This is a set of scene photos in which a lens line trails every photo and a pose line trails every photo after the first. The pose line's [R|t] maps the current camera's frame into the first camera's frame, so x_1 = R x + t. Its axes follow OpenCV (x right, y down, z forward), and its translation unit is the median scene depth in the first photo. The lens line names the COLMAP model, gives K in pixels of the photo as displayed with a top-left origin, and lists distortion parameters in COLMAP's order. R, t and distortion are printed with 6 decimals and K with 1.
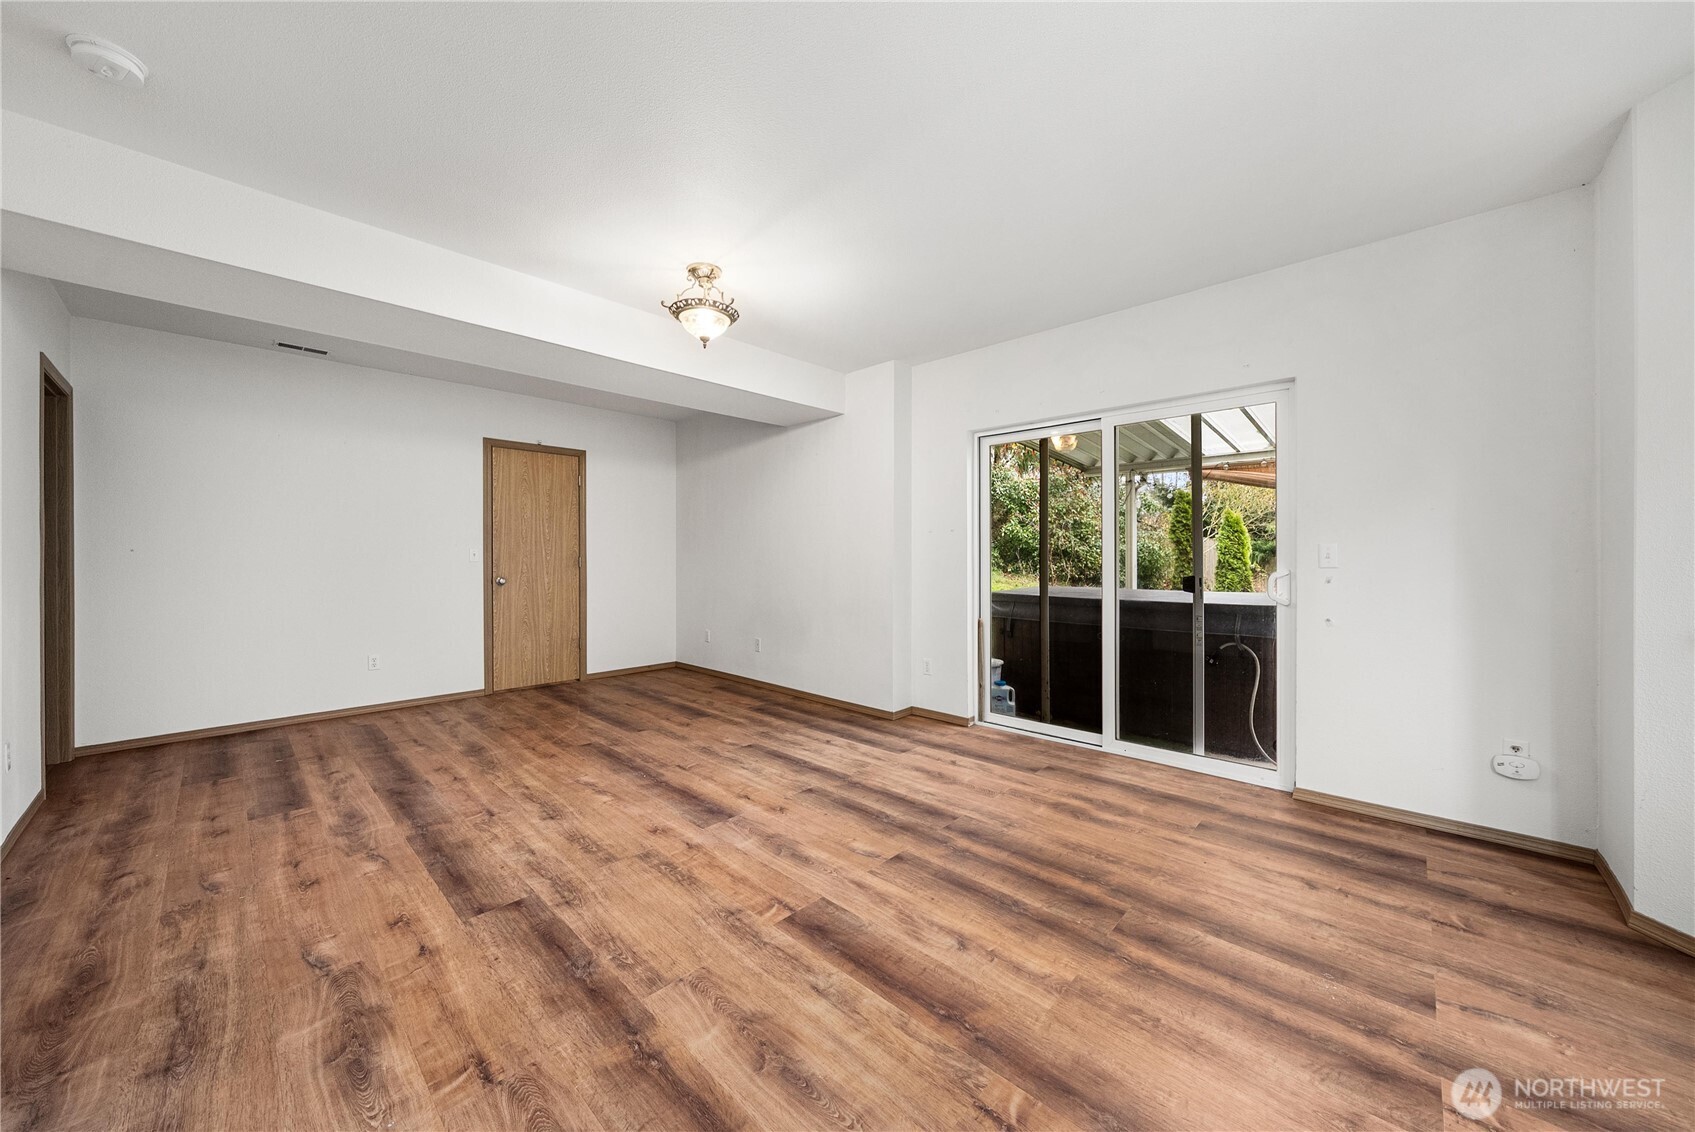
lens RADIAL K [[592.9, 0, 850.7], [0, 592.9, 558.1], [0, 0, 1]] dist [-0.005449, 0.000150]
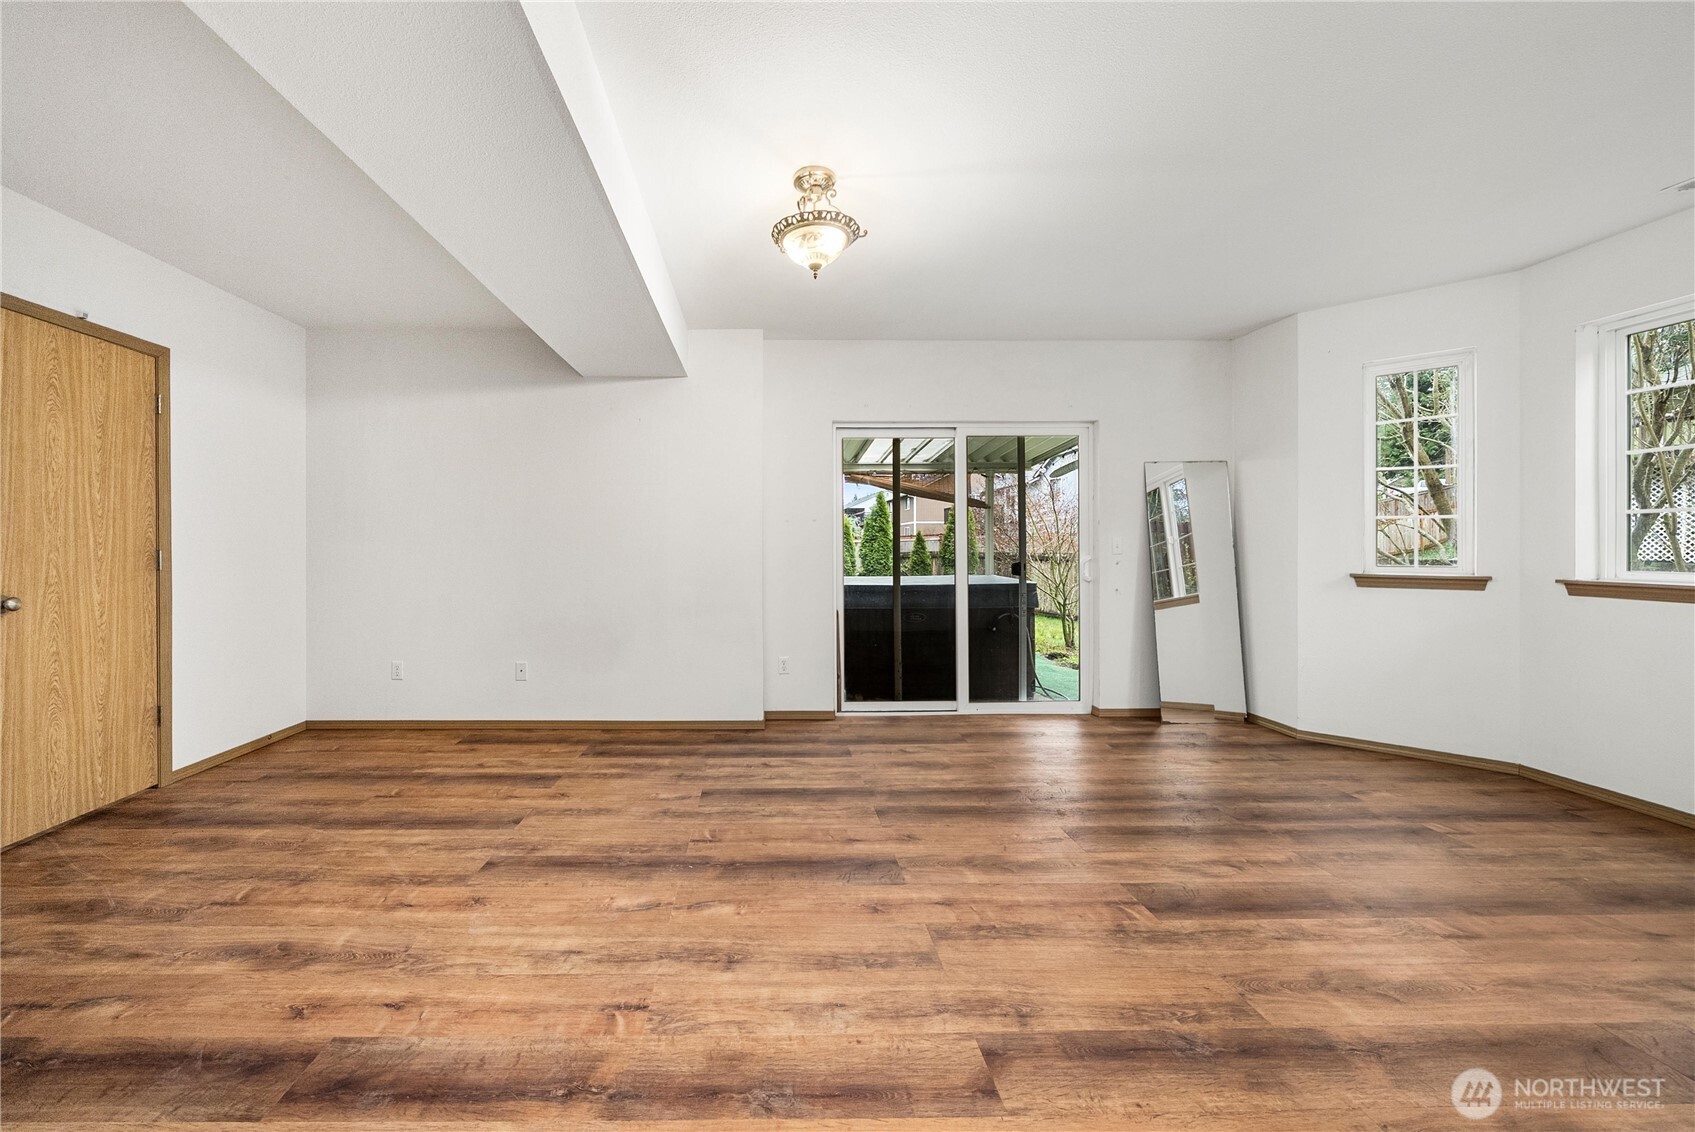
lens RADIAL K [[602.9, 0, 849.3], [0, 602.9, 555.1], [0, 0, 1]] dist [-0.006552, -0.000107]
pose [[0.726088, -0.009327, 0.687539, -0.581456], [0.004336, 0.999950, 0.008987, 0.000034], [-0.687588, -0.003544, 0.726092, 0.307827]]
